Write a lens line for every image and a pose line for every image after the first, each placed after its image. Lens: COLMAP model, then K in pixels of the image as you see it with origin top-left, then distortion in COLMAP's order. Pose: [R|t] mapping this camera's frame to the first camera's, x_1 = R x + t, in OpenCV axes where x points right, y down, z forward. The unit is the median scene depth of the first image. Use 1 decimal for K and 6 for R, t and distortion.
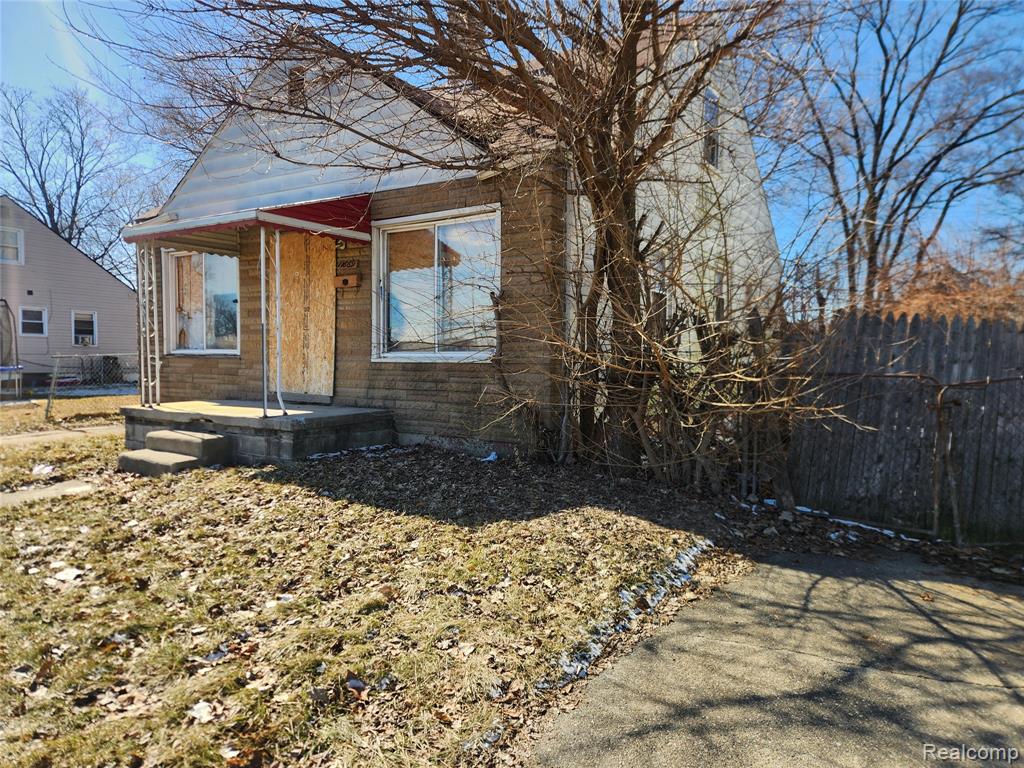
lens RADIAL K [[669.9, 0, 512.0], [0, 669.9, 384.0], [0, 0, 1]] dist [0.089975, -0.080422]
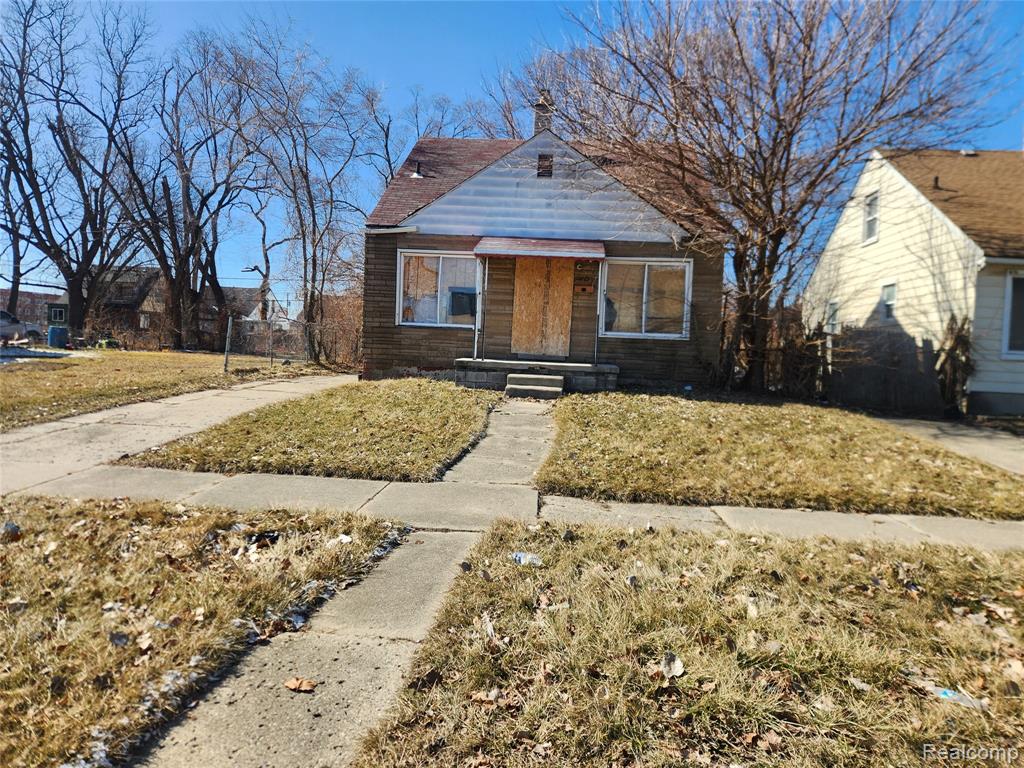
lens RADIAL K [[669.9, 0, 512.0], [0, 669.9, 384.0], [0, 0, 1]] dist [0.089975, -0.080422]
pose [[0.886482, 0.006848, 0.462713, -1.170975], [-0.019702, 0.999542, 0.022951, 0.050907], [-0.462344, -0.029462, 0.886211, -0.417420]]
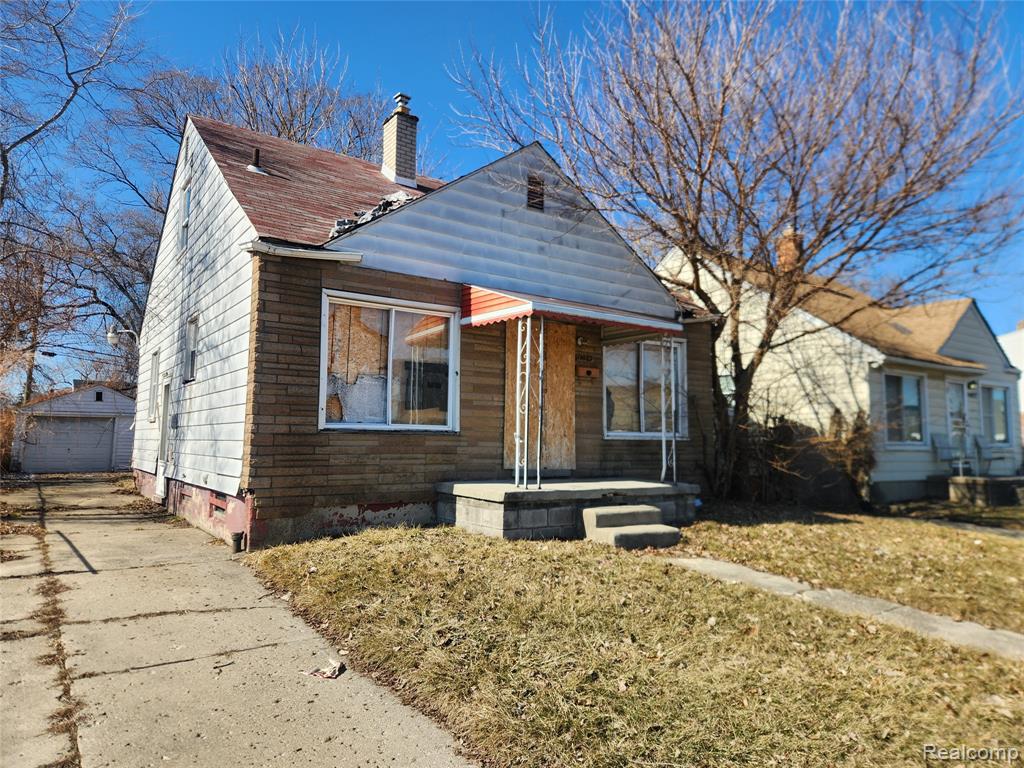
lens RADIAL K [[669.9, 0, 512.0], [0, 669.9, 384.0], [0, 0, 1]] dist [0.089975, -0.080422]
pose [[0.405339, 0.069897, 0.911491, -1.368798], [0.023463, 0.995949, -0.086807, -0.030100], [-0.913865, 0.056573, 0.402056, 0.635969]]
